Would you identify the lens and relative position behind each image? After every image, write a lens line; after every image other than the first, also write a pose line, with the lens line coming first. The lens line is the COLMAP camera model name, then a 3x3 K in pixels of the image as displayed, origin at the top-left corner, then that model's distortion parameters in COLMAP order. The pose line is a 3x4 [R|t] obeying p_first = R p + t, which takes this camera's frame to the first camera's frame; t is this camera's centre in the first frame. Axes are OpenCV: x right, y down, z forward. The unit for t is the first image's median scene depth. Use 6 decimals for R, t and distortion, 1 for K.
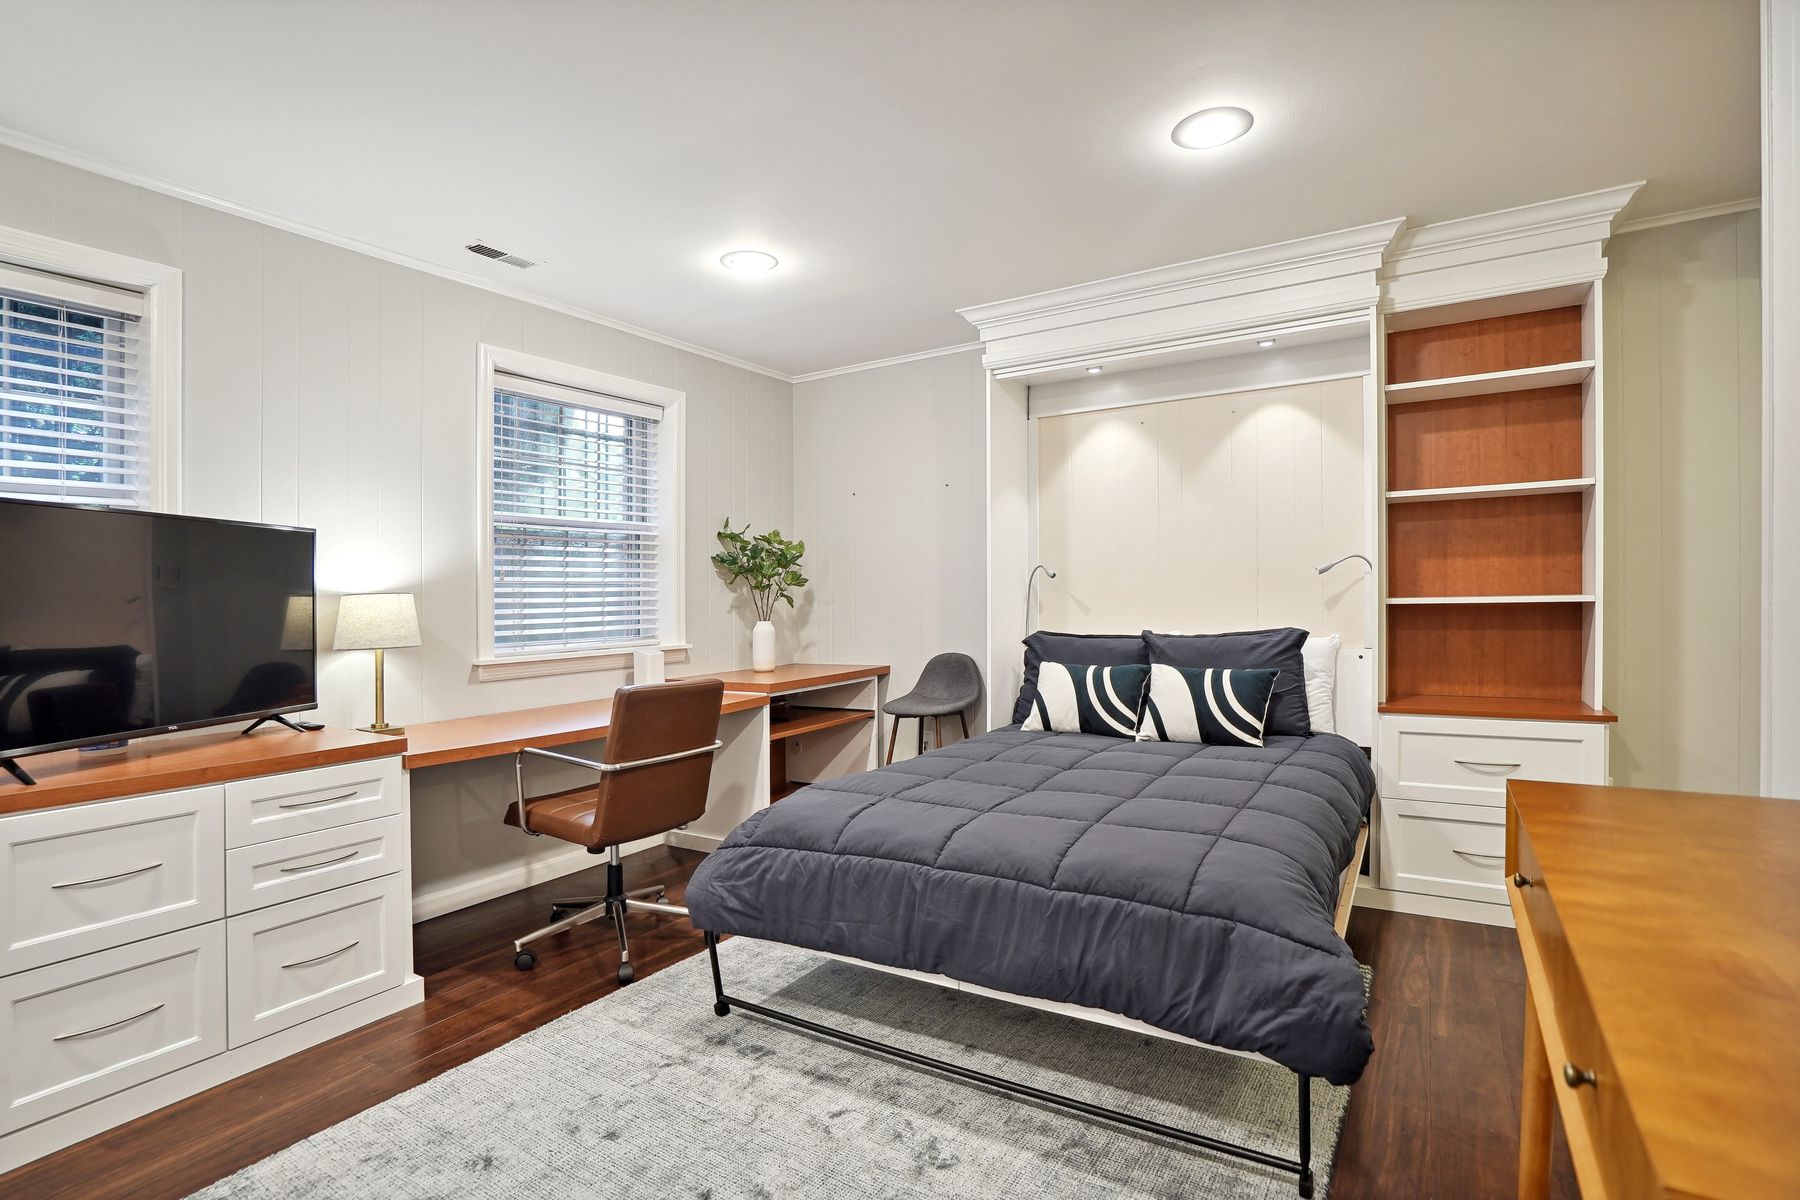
lens RADIAL K [[863.3, 0, 916.1], [0, 863.3, 596.0], [0, 0, 1]] dist [-0.057523, 0.021719]
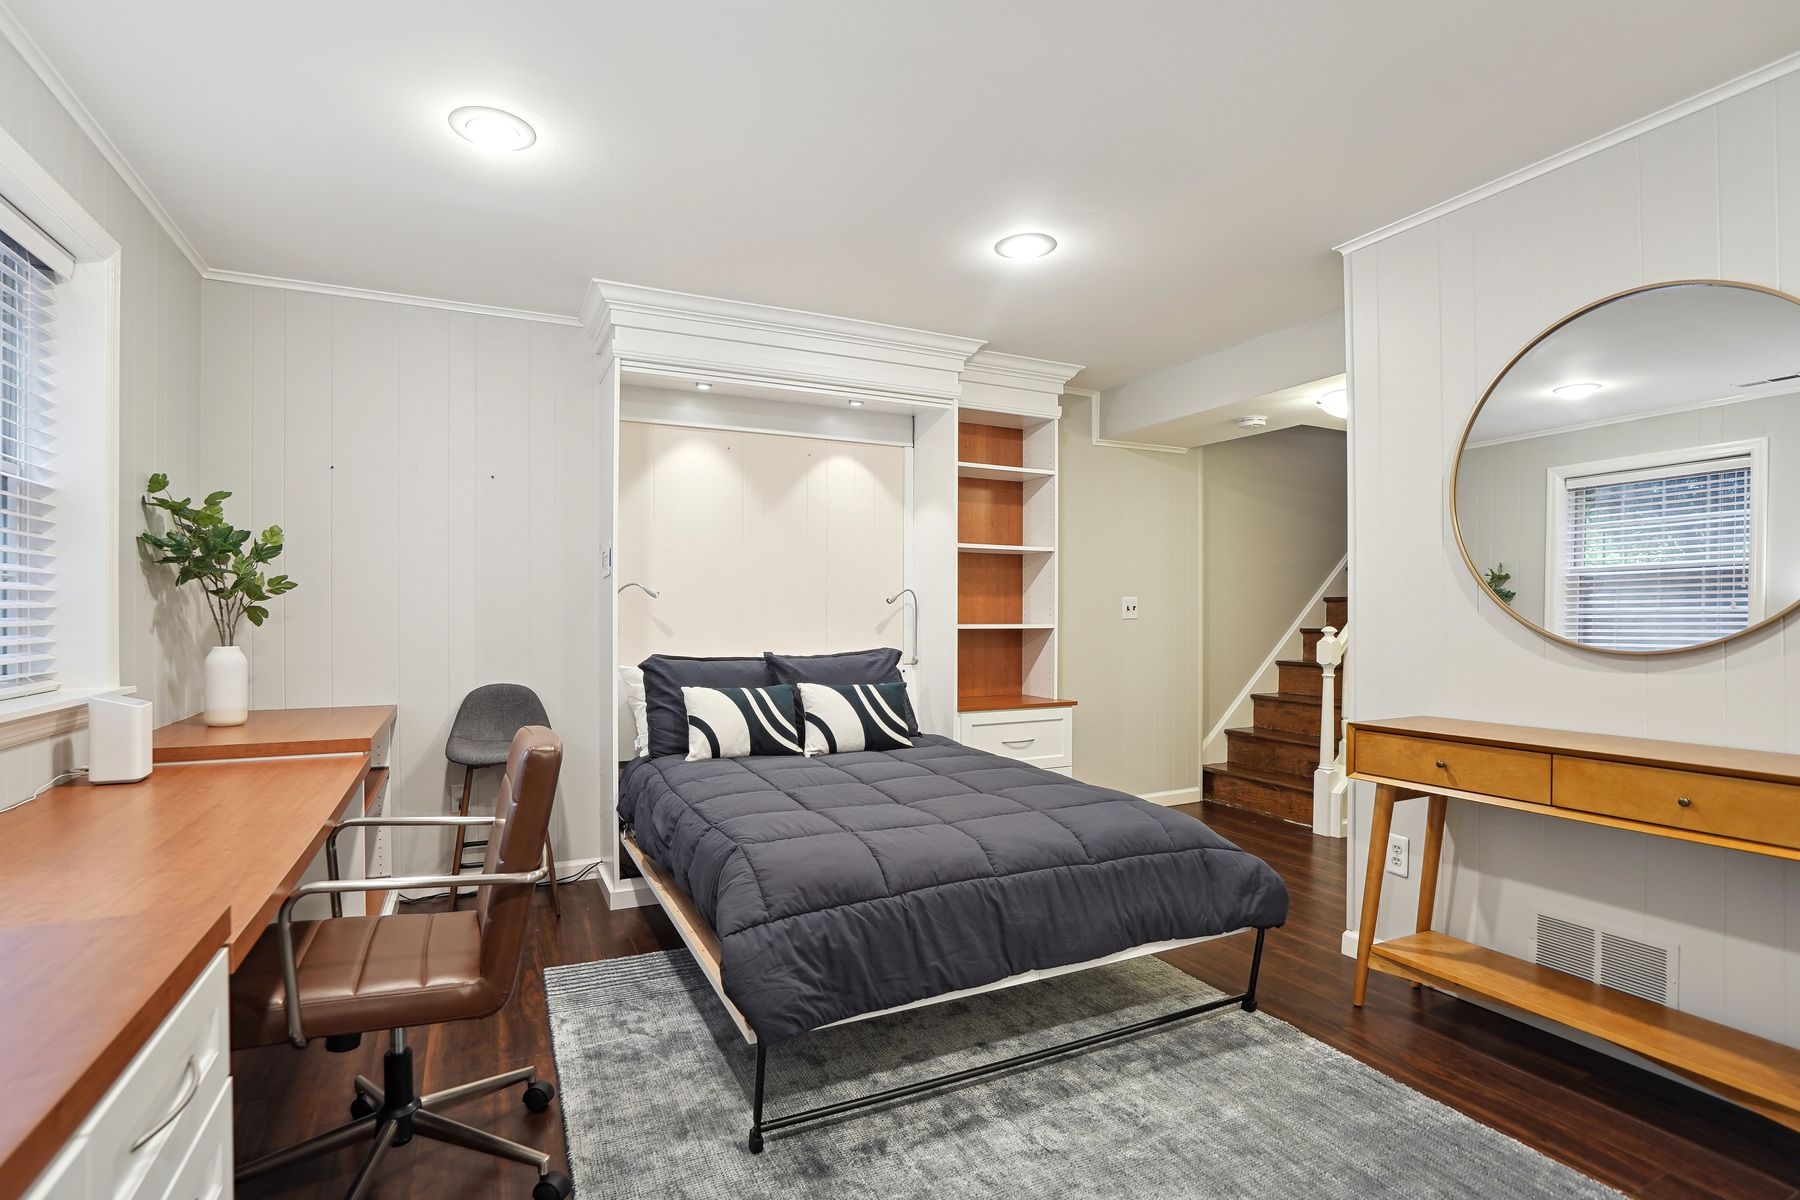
lens RADIAL K [[872.7, 0, 891.5], [0, 872.7, 606.3], [0, 0, 1]] dist [-0.064055, 0.024536]
pose [[0.539043, 0.031861, 0.841675, -0.616130], [-0.016623, 0.999492, -0.027189, 0.012647], [-0.842114, 0.000665, 0.539299, 0.354354]]
